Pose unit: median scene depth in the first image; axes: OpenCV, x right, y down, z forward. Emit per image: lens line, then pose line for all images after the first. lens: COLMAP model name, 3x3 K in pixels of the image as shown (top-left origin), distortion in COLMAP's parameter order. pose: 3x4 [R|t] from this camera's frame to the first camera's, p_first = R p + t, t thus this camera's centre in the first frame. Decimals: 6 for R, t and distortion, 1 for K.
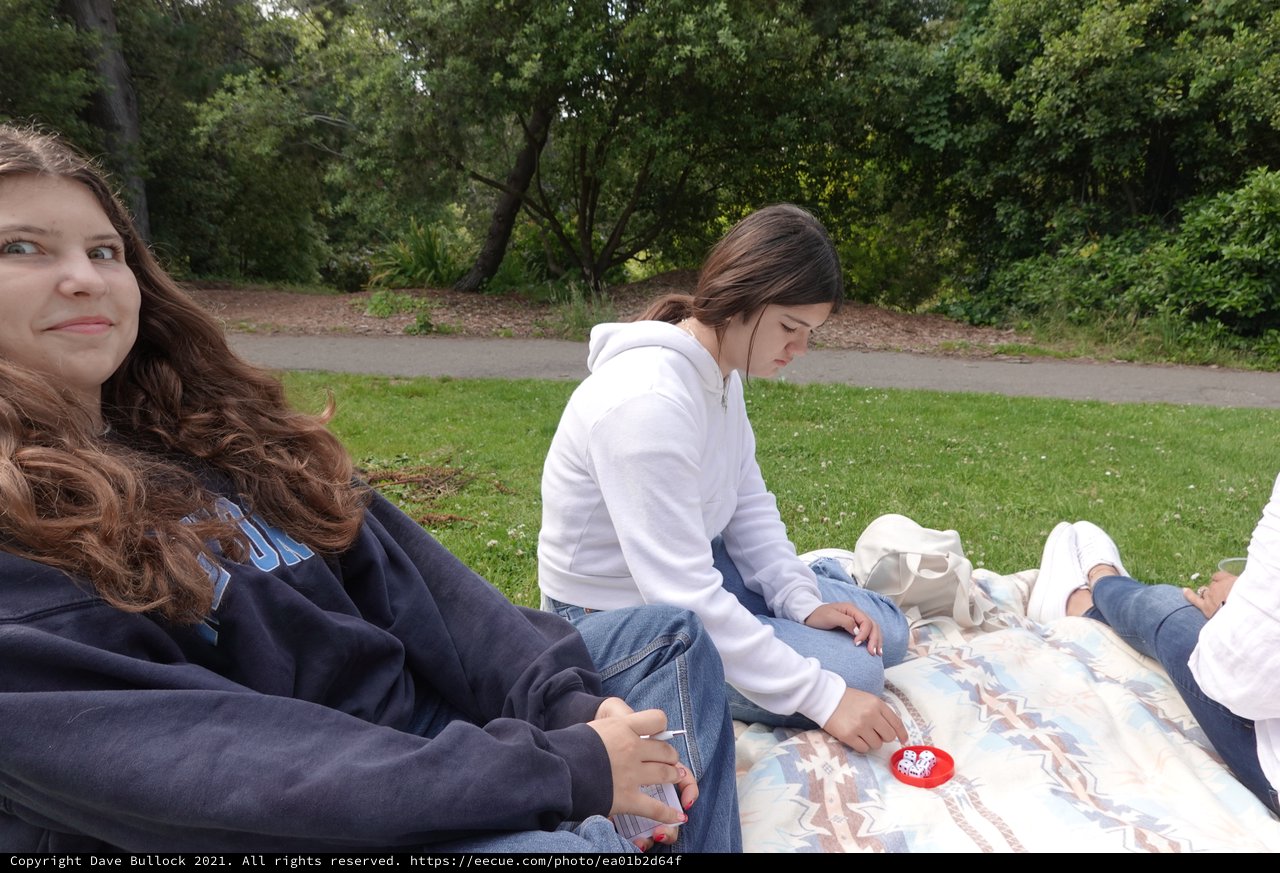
lens RADIAL K [[863.1, 0, 638.6], [0, 863.1, 419.7], [0, 0, 1]] dist [0.002312, 0.005035]
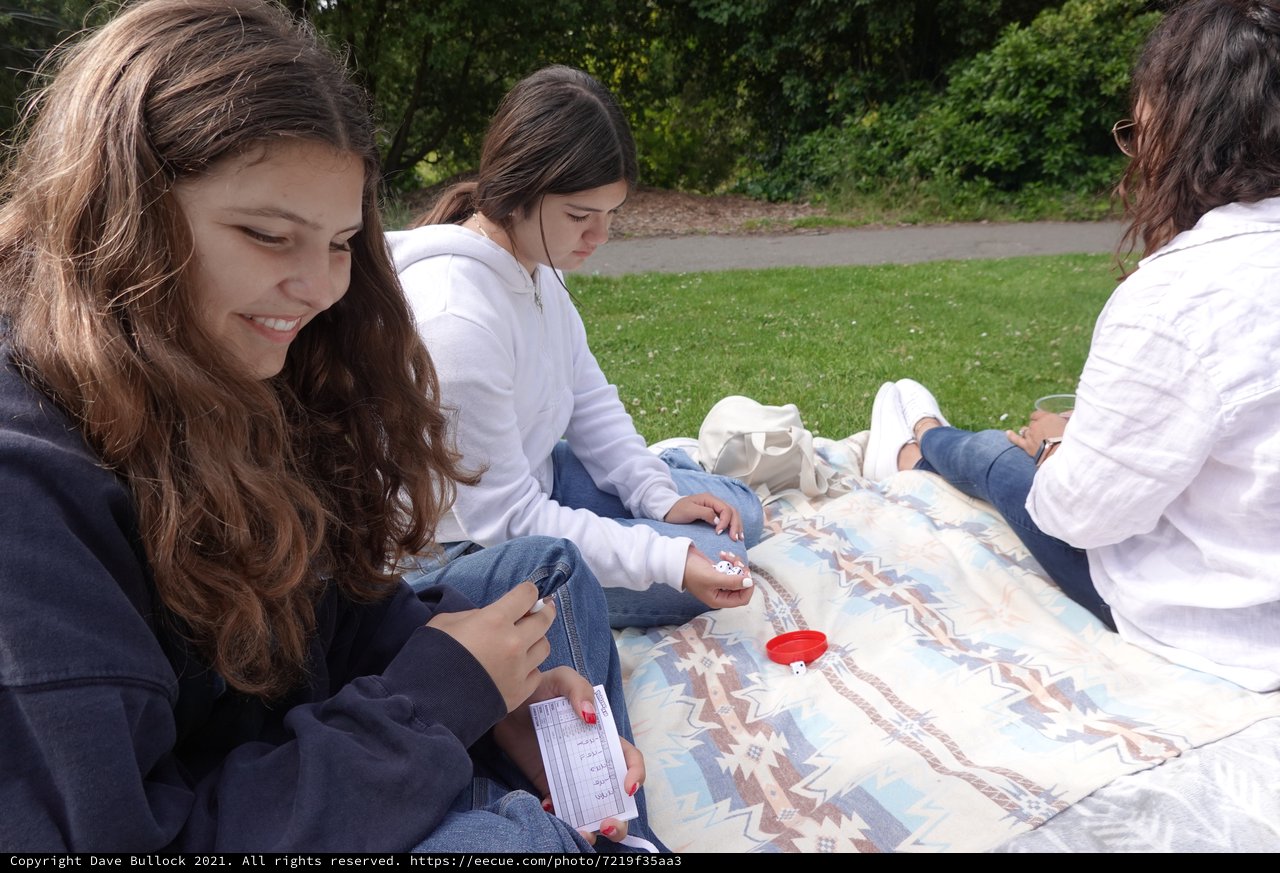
lens RADIAL K [[863.1, 0, 638.6], [0, 863.1, 419.7], [0, 0, 1]] dist [0.002312, 0.005035]
pose [[0.971337, -0.133841, 0.196447, -0.001849], [0.110614, 0.985992, 0.124835, 0.000093], [-0.210404, -0.099527, 0.972535, 0.011921]]
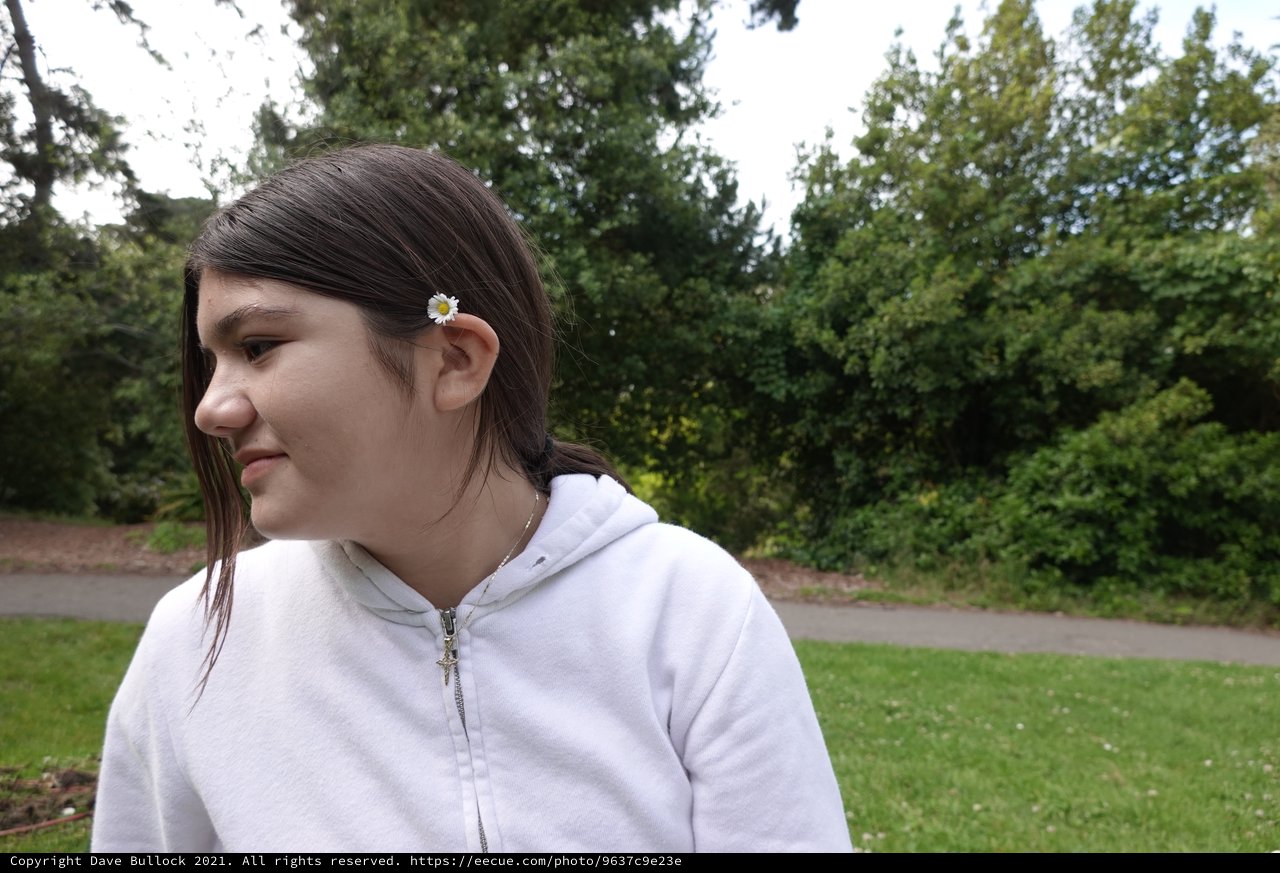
lens RADIAL K [[854.9, 0, 638.4], [0, 854.9, 429.3], [0, 0, 1]] dist [-0.002508, 0.000485]
pose [[0.977490, 0.046055, 0.205895, -0.025915], [0.011326, 0.963023, -0.269180, -0.005668], [-0.210678, 0.265452, 0.940824, 0.099201]]
